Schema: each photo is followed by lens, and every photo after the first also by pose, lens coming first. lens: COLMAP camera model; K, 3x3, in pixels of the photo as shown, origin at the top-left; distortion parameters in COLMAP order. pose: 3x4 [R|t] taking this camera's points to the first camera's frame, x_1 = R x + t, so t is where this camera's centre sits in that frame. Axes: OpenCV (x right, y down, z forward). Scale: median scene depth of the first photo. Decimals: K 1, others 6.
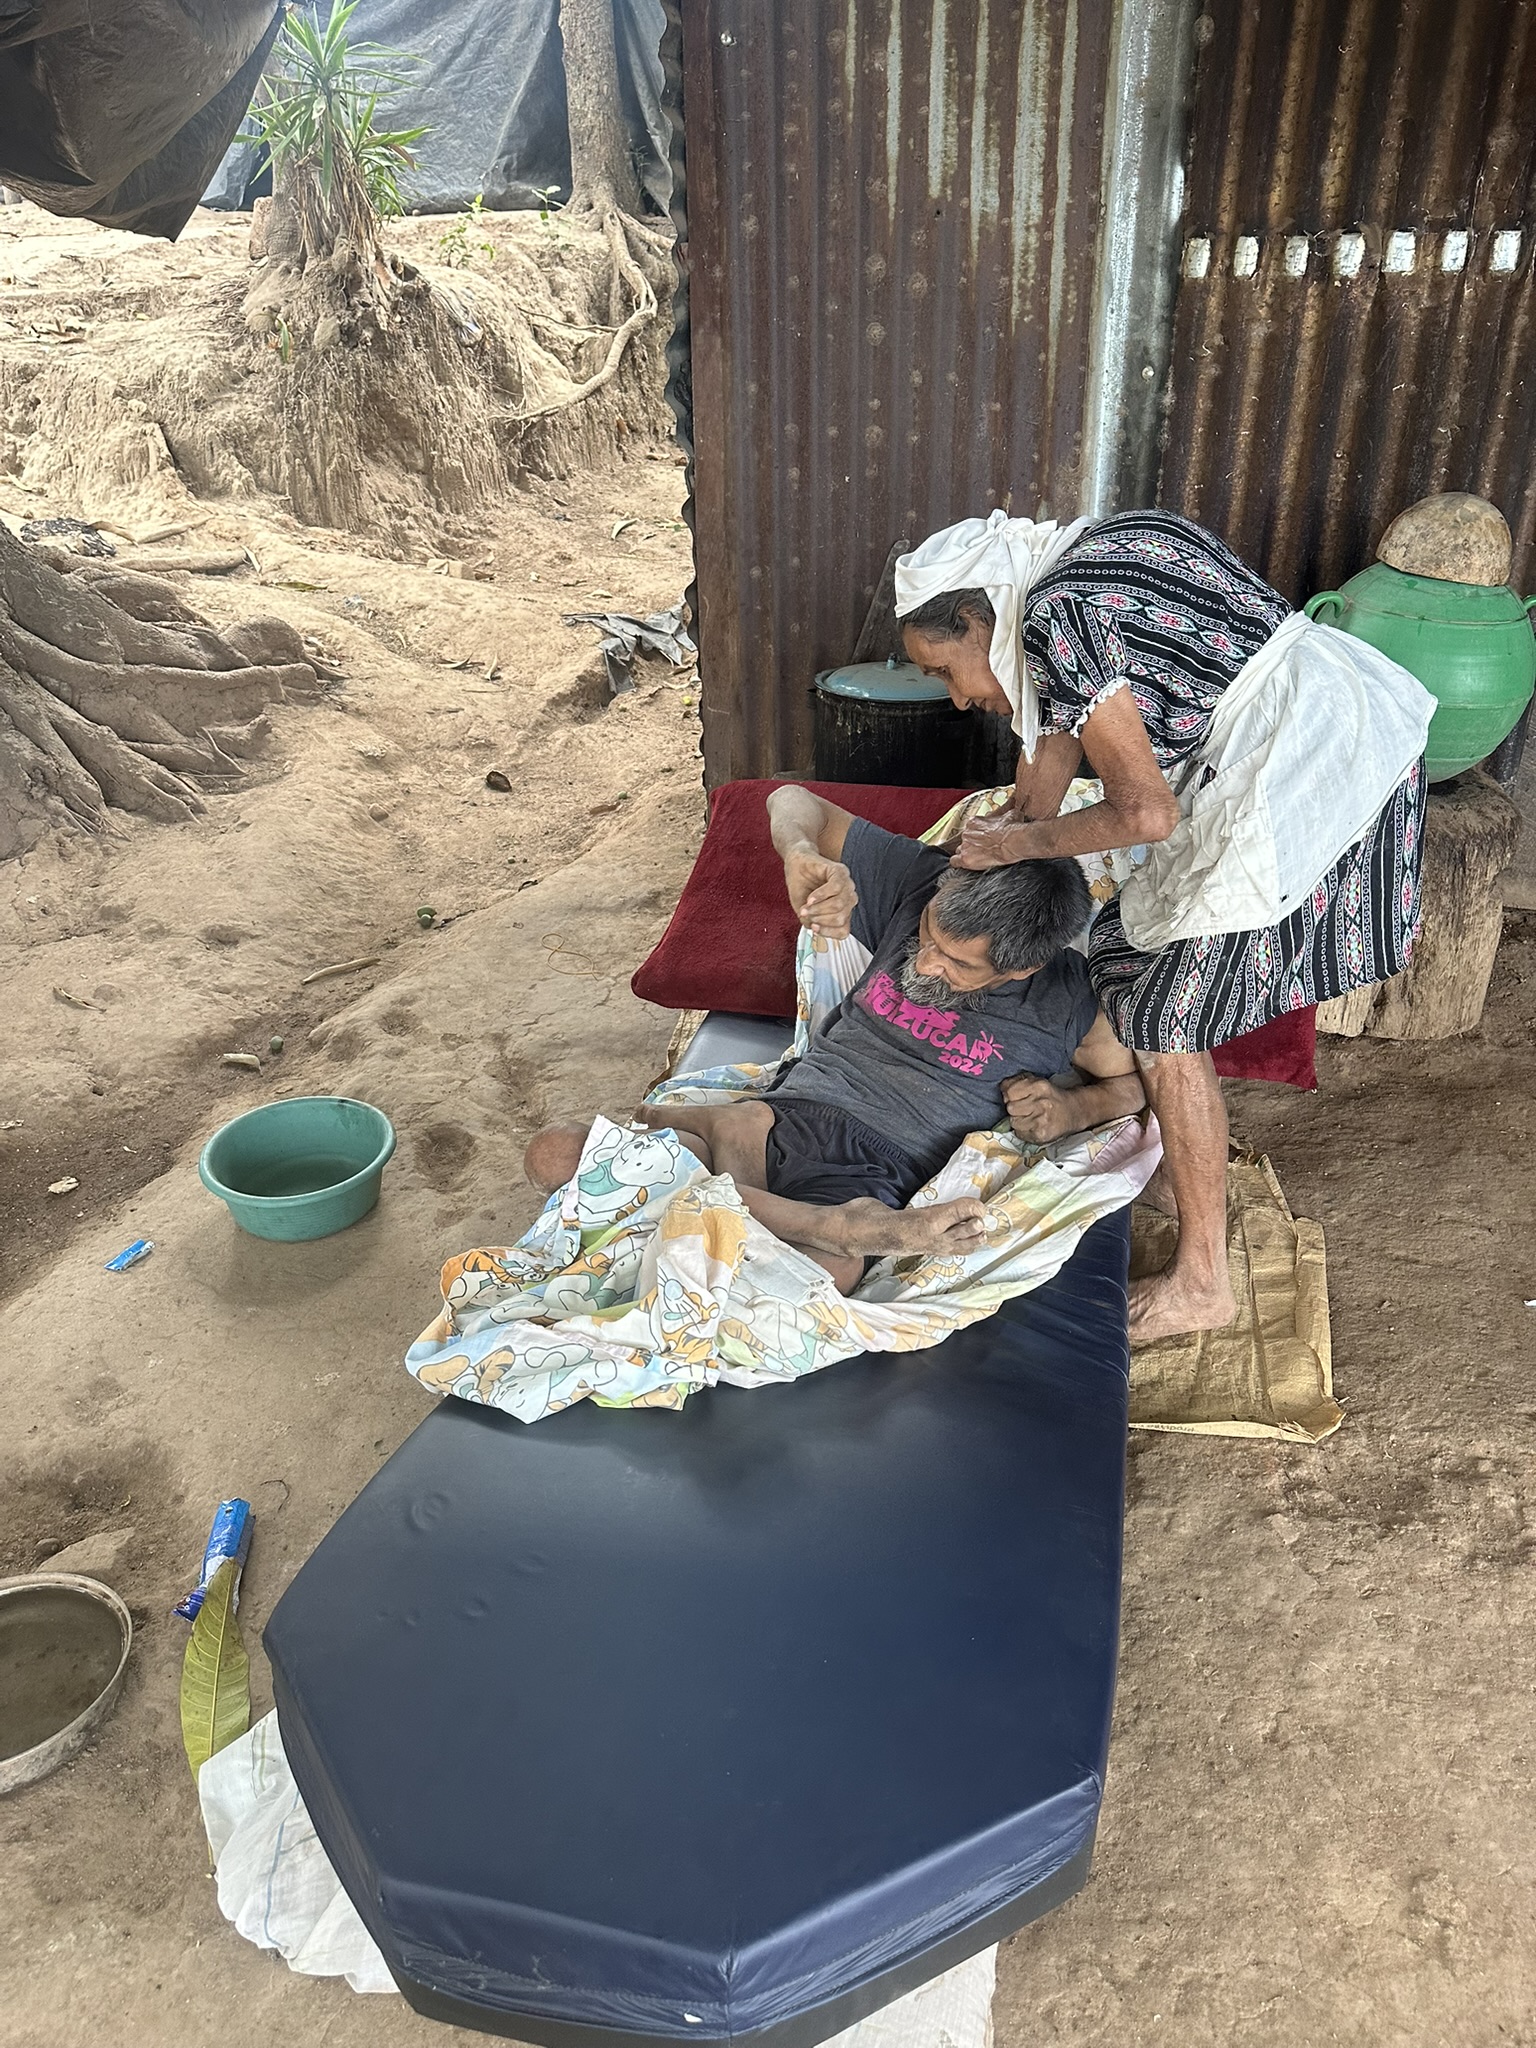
lens RADIAL K [[1441.6, 0, 775.3], [0, 1441.6, 1009.0], [0, 0, 1]] dist [0.044151, -0.061353]
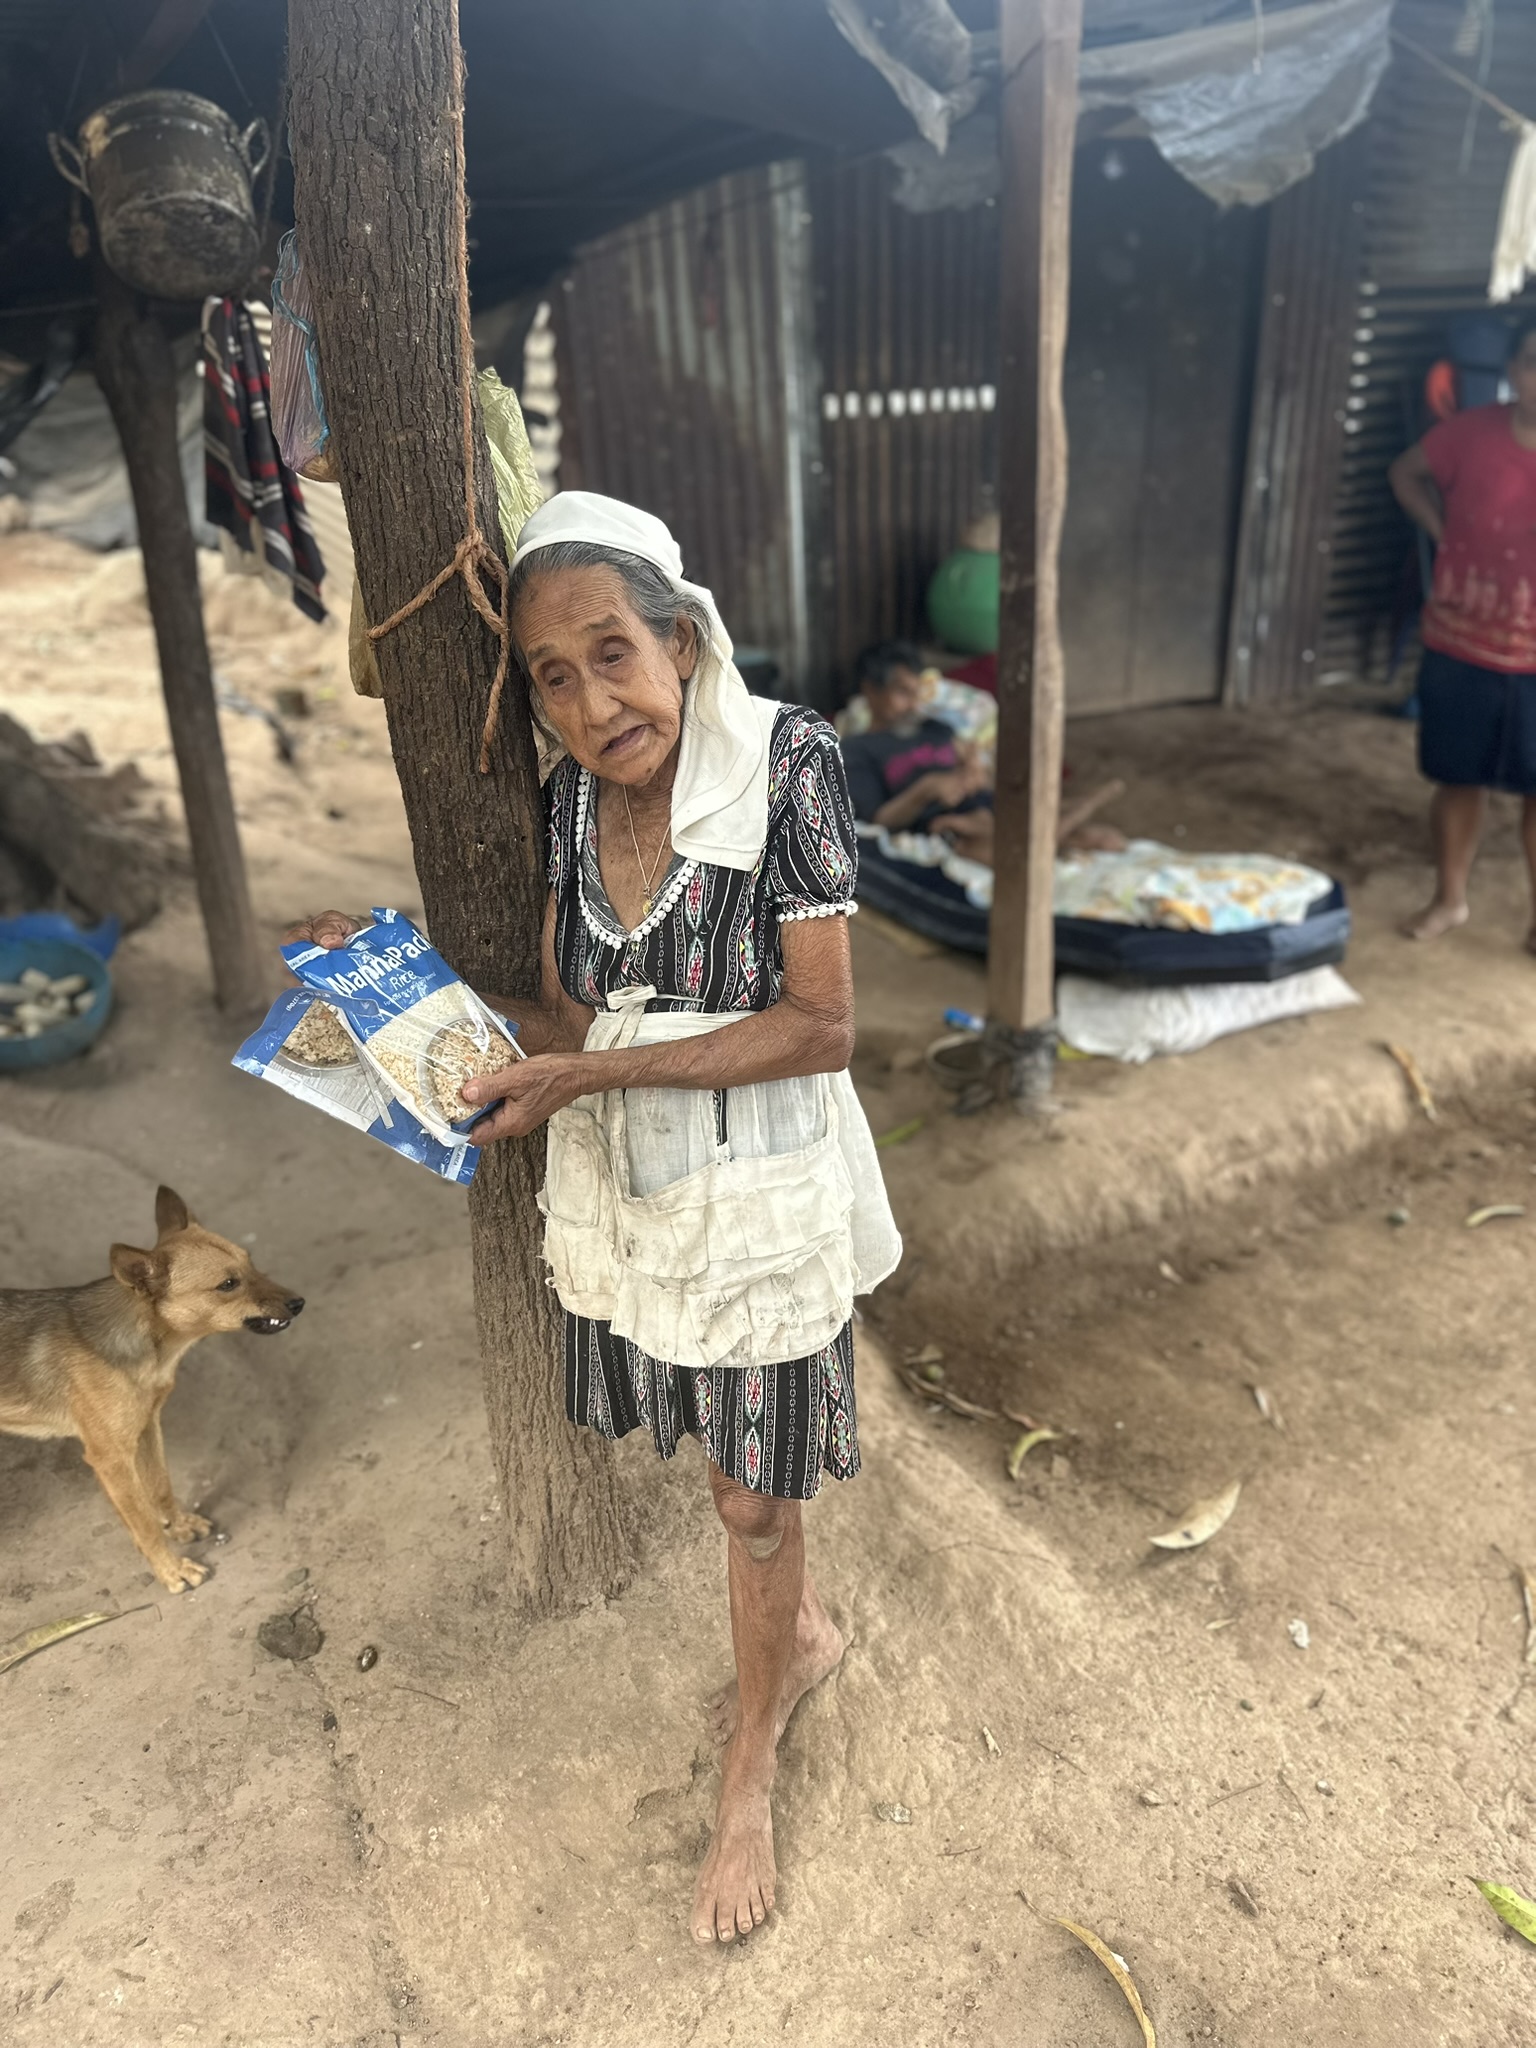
lens RADIAL K [[1400.1, 0, 757.1], [0, 1400.1, 1036.8], [0, 0, 1]] dist [0.030365, -0.043082]
pose [[0.724466, -0.309418, 0.615962, -1.131638], [0.325404, 0.941272, 0.090107, 0.062304], [-0.607668, 0.135157, 0.782606, -0.264866]]
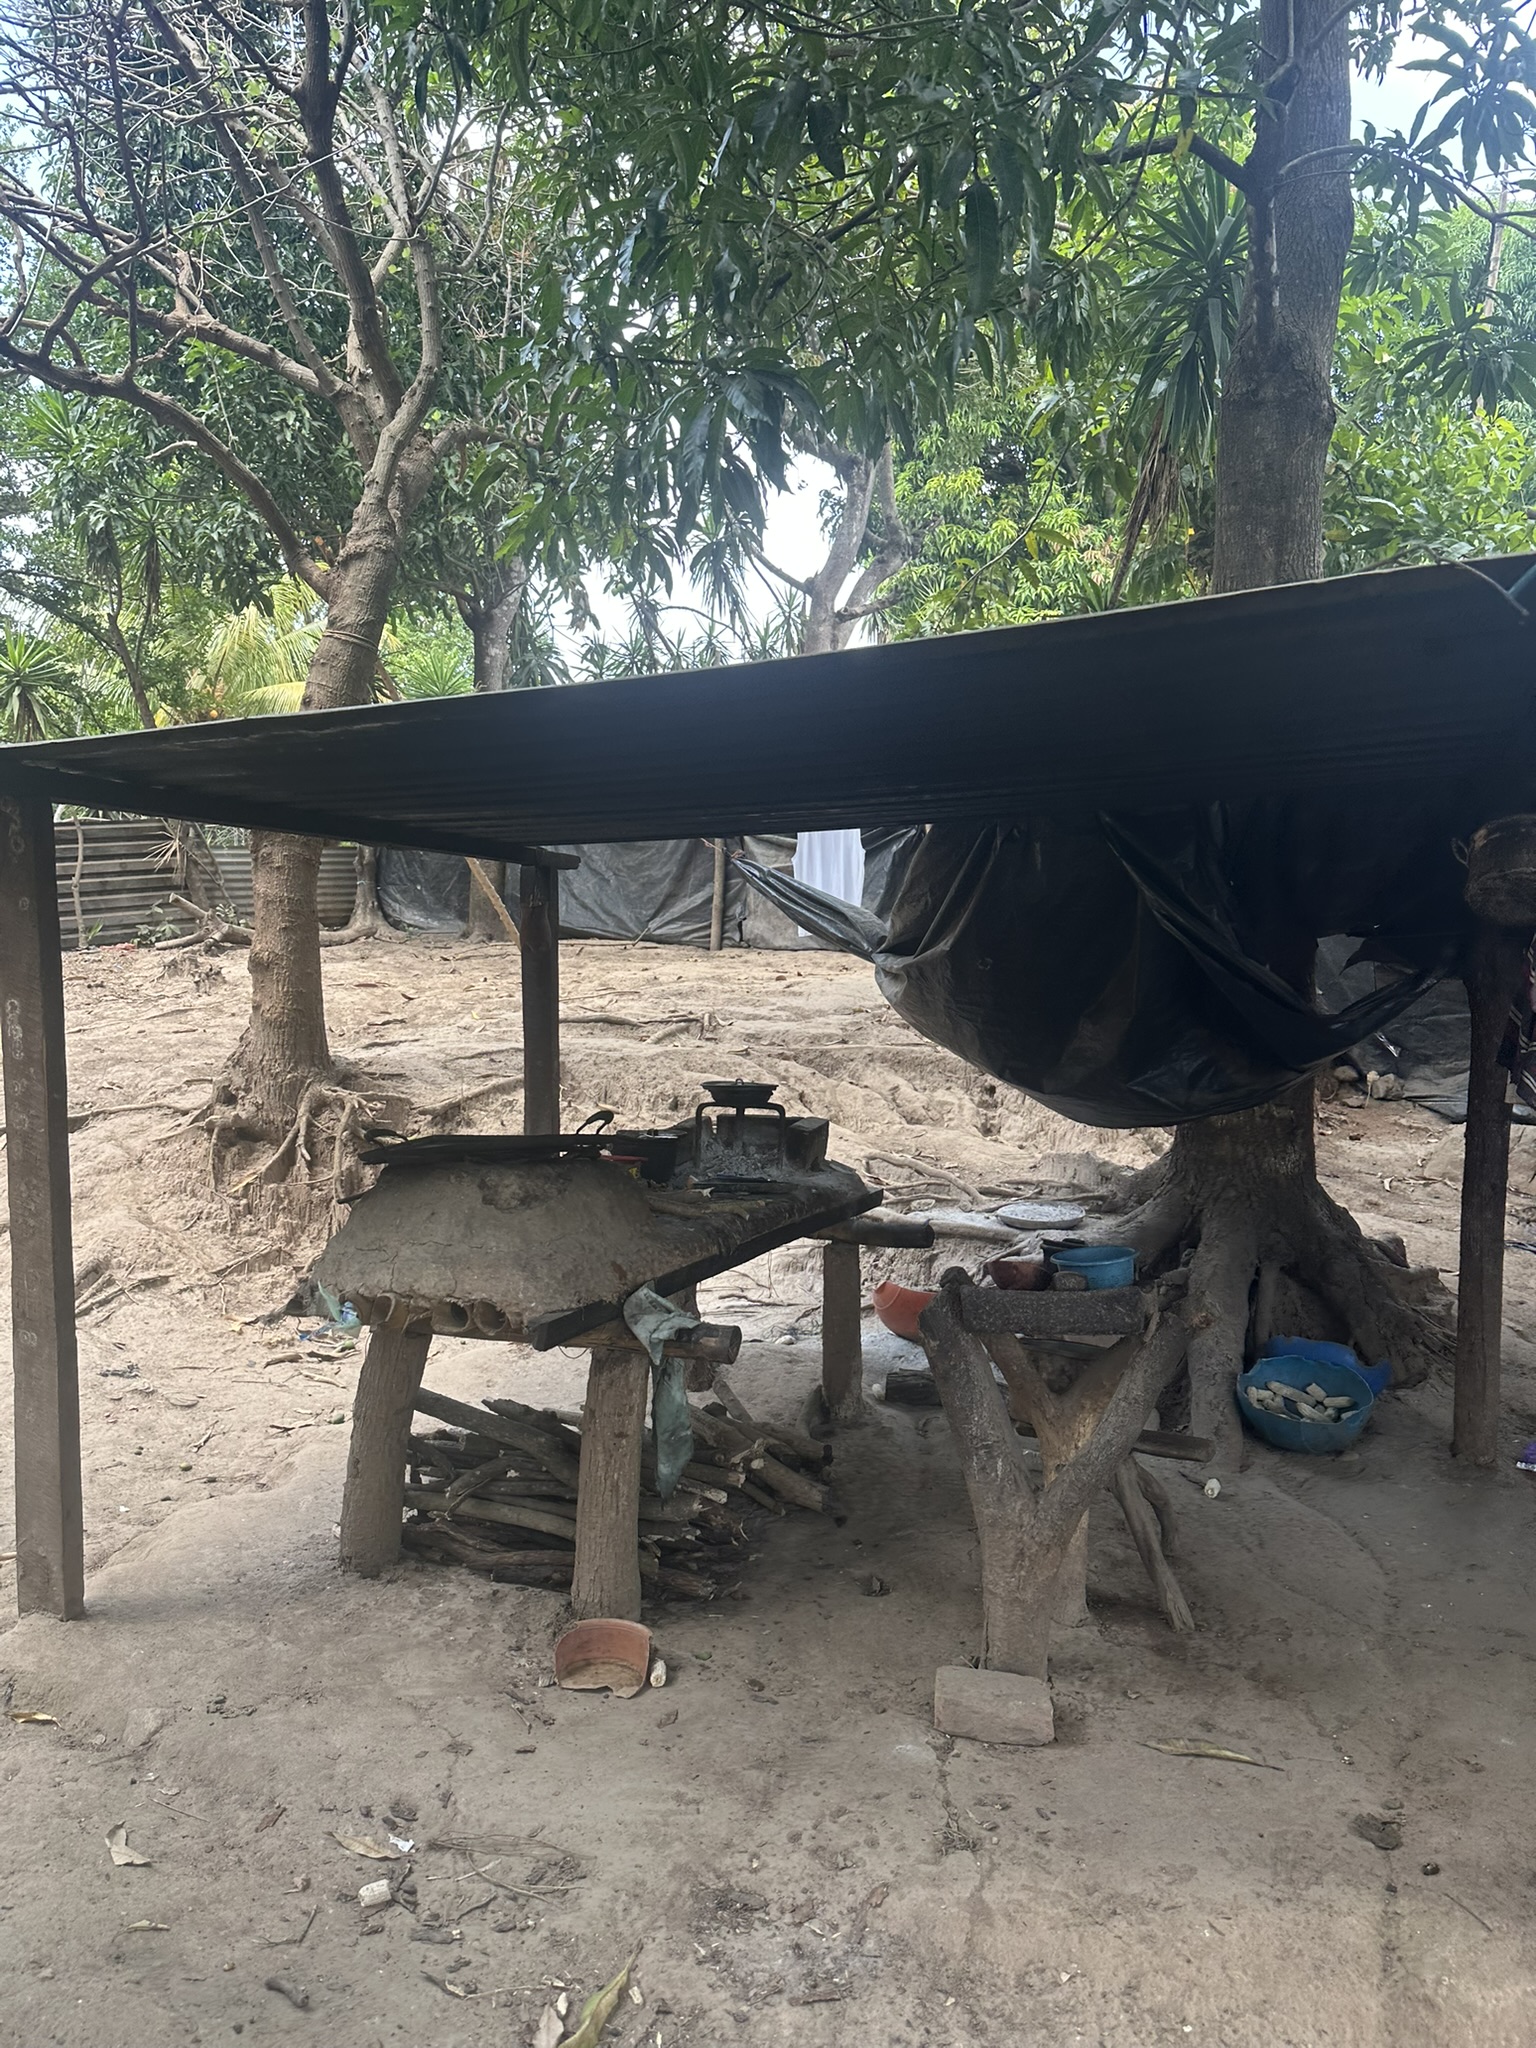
lens RADIAL K [[1441.6, 0, 775.3], [0, 1441.6, 1009.0], [0, 0, 1]] dist [0.044151, -0.061353]
pose [[0.994232, 0.008593, -0.106907, -1.258480], [-0.054451, 0.899208, -0.434120, 0.286042], [0.092401, 0.437437, 0.894489, -0.660721]]
